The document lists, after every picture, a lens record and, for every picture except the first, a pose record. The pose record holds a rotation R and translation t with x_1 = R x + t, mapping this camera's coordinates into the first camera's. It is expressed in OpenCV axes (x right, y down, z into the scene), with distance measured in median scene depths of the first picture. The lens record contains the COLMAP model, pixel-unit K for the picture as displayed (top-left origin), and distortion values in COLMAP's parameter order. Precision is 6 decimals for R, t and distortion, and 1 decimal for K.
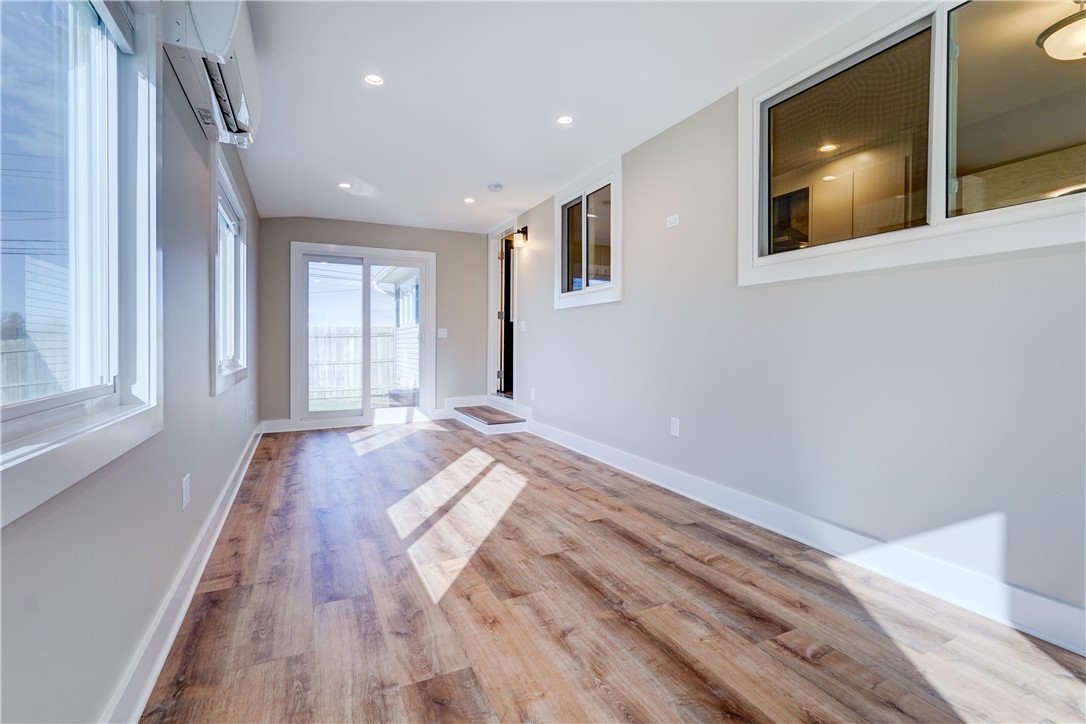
lens RADIAL K [[488.9, 0, 556.6], [0, 488.9, 330.0], [0, 0, 1]] dist [-0.013262, 0.007770]
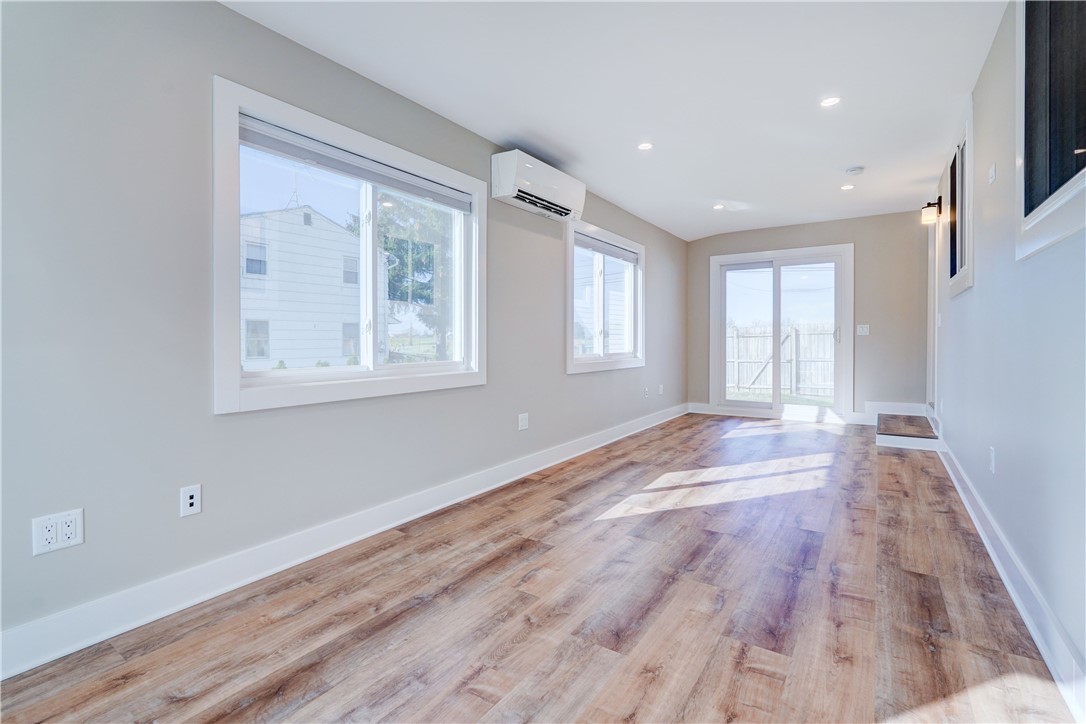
lens RADIAL K [[488.9, 0, 556.6], [0, 488.9, 330.0], [0, 0, 1]] dist [-0.013262, 0.007770]
pose [[0.524746, -0.015696, -0.851114, 0.750234], [0.022573, 0.999735, -0.004520, -0.009484], [0.850960, -0.016840, 0.524961, 0.105046]]
